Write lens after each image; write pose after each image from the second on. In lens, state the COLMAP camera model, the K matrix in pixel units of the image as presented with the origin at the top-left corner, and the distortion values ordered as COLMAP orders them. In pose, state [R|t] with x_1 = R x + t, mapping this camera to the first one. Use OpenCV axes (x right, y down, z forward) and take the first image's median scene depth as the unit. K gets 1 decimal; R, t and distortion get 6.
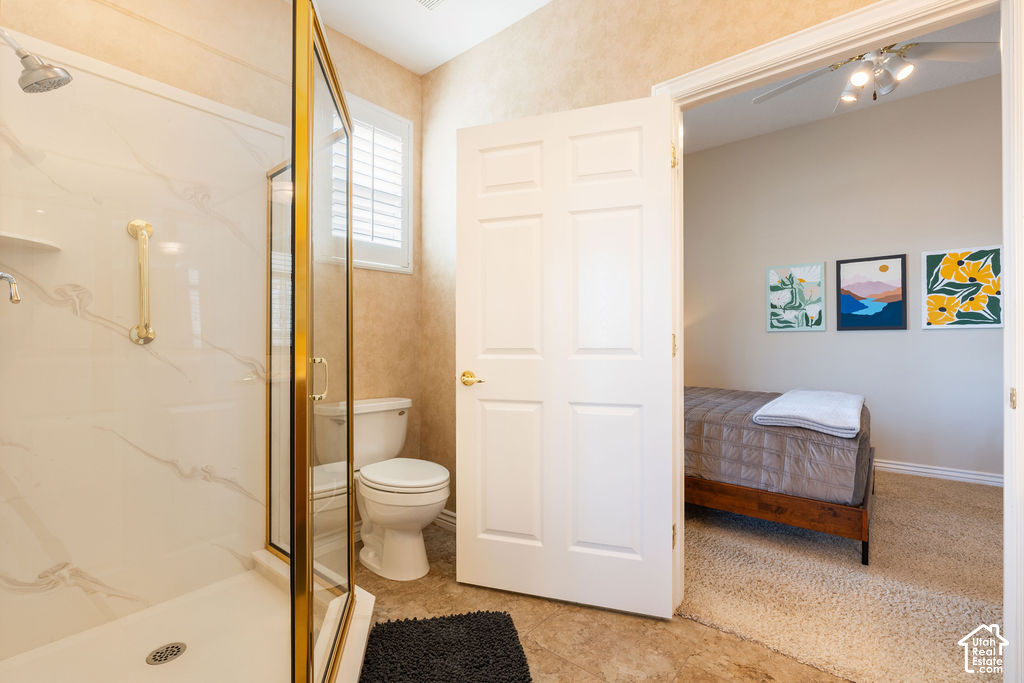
lens RADIAL K [[457.5, 0, 512.0], [0, 457.5, 341.5], [0, 0, 1]] dist [-0.002473, -0.000425]
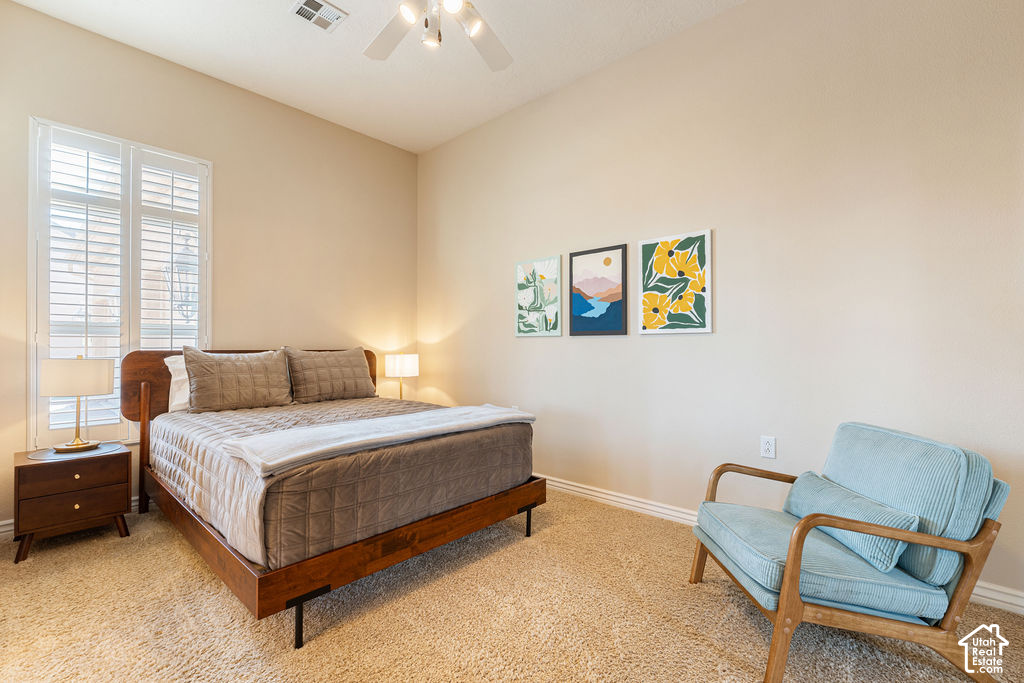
lens RADIAL K [[457.5, 0, 512.0], [0, 457.5, 341.5], [0, 0, 1]] dist [-0.002473, -0.000425]
pose [[0.998635, -0.000239, -0.052234, 0.715622], [0.000005, 0.999990, -0.004470, -0.010446], [0.052235, 0.004464, 0.998625, 0.163067]]
